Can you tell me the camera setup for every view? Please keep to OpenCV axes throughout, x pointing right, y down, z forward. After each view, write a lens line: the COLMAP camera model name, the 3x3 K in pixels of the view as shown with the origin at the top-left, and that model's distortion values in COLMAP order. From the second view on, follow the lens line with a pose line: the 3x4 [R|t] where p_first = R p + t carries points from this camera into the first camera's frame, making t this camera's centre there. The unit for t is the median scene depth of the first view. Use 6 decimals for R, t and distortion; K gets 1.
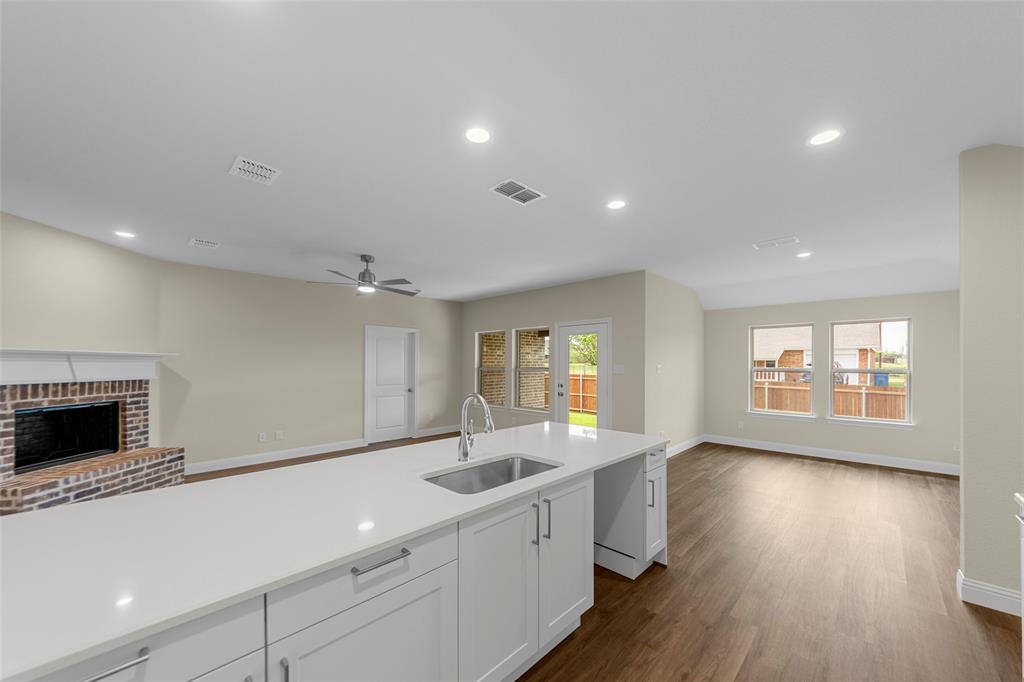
lens RADIAL K [[378.2, 0, 507.4], [0, 378.2, 361.5], [0, 0, 1]] dist [-0.001517, -0.000197]
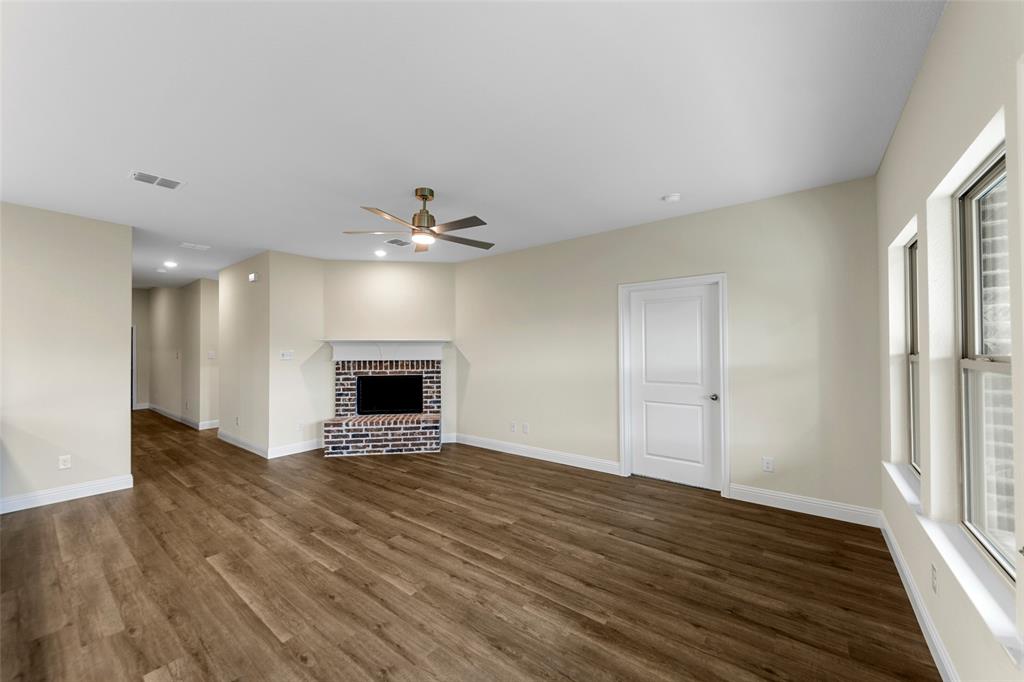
lens RADIAL K [[379.5, 0, 517.9], [0, 379.5, 344.5], [0, 0, 1]] dist [-0.000919, -0.000225]
pose [[0.129036, -0.011959, -0.991568, 0.355328], [0.015158, 0.999834, -0.010086, 0.012860], [0.991524, -0.013729, 0.129196, 1.147875]]
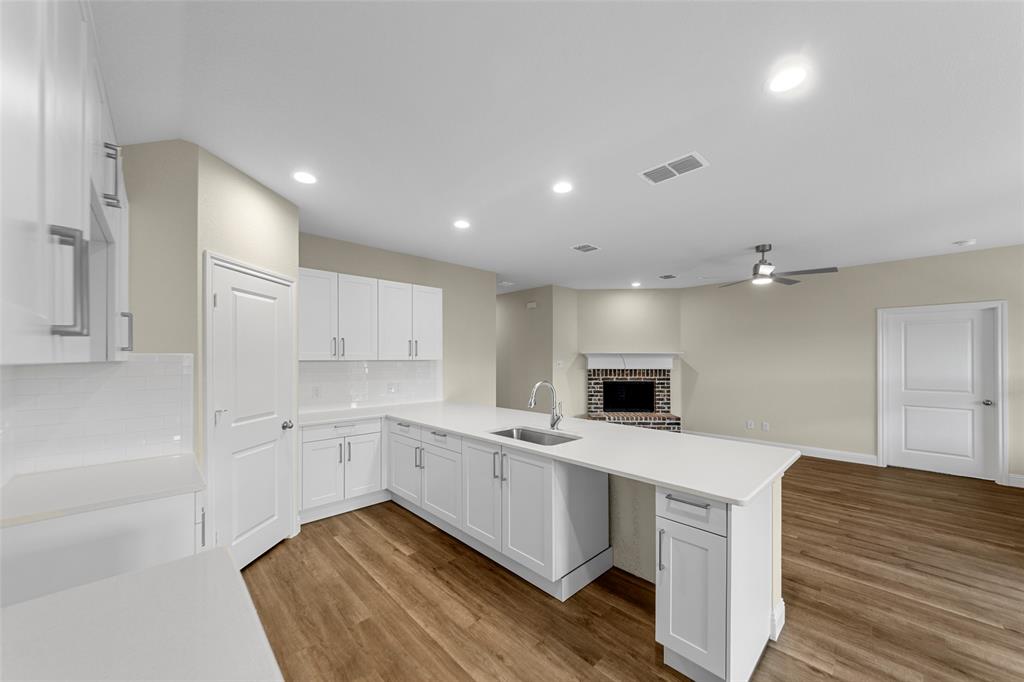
lens RADIAL K [[371.2, 0, 517.9], [0, 371.2, 353.7], [0, 0, 1]] dist [0.000690, 0.000084]
pose [[-0.019716, -0.014762, -0.999697, 0.606262], [0.006636, 0.999867, -0.014895, 0.002141], [0.999784, -0.006928, -0.019616, 0.430420]]
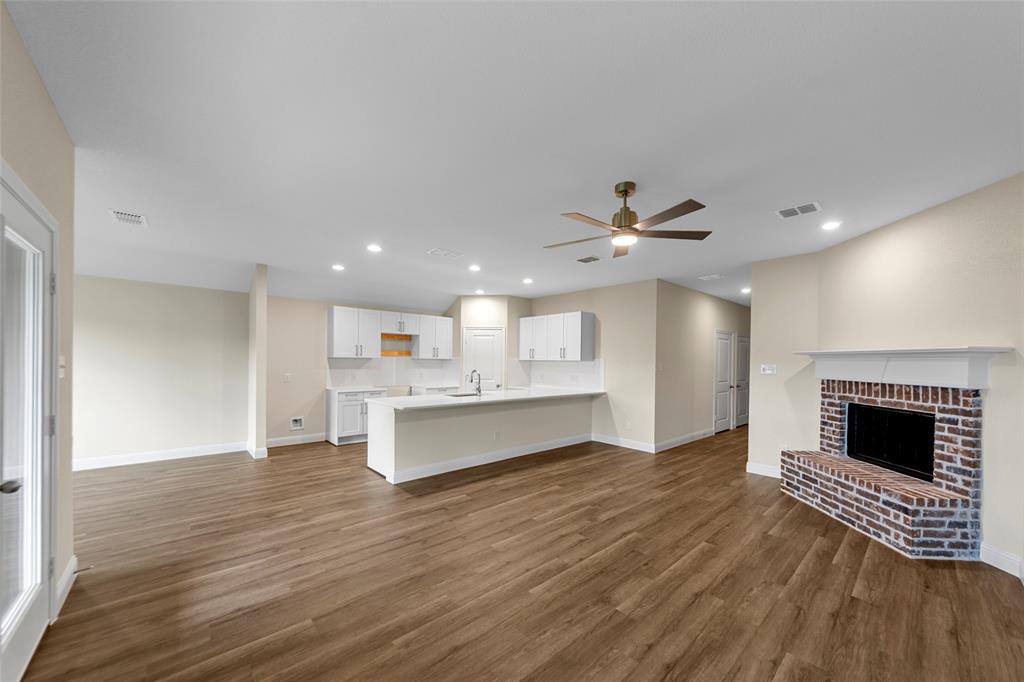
lens RADIAL K [[379.1, 0, 514.2], [0, 379.1, 359.9], [0, 0, 1]] dist [-0.006876, -0.000023]
pose [[-0.998428, -0.013724, 0.054350, -0.244239], [-0.014219, 0.999861, -0.008748, 0.016115], [-0.054222, -0.009507, -0.998484, 1.737824]]
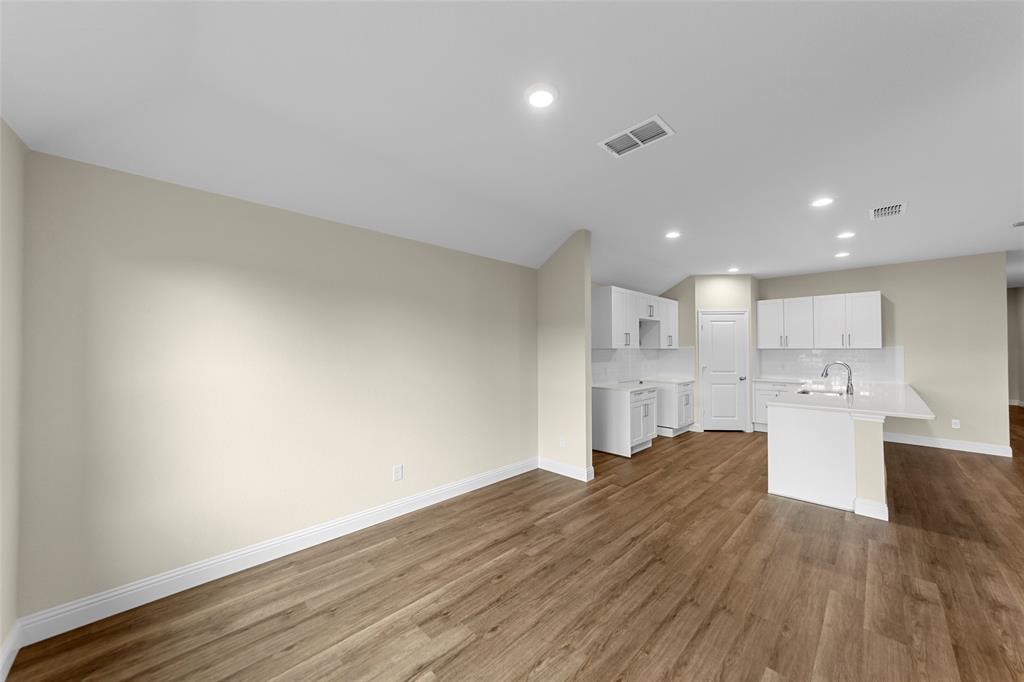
lens RADIAL K [[367.5, 0, 512.0], [0, 367.5, 341.0], [0, 0, 1]] dist [-0.000694, -0.000121]
pose [[-0.999979, -0.000435, 0.006406, 0.839557], [-0.000626, 0.999555, -0.029822, 0.015168], [-0.006390, -0.029826, -0.999535, 1.475366]]
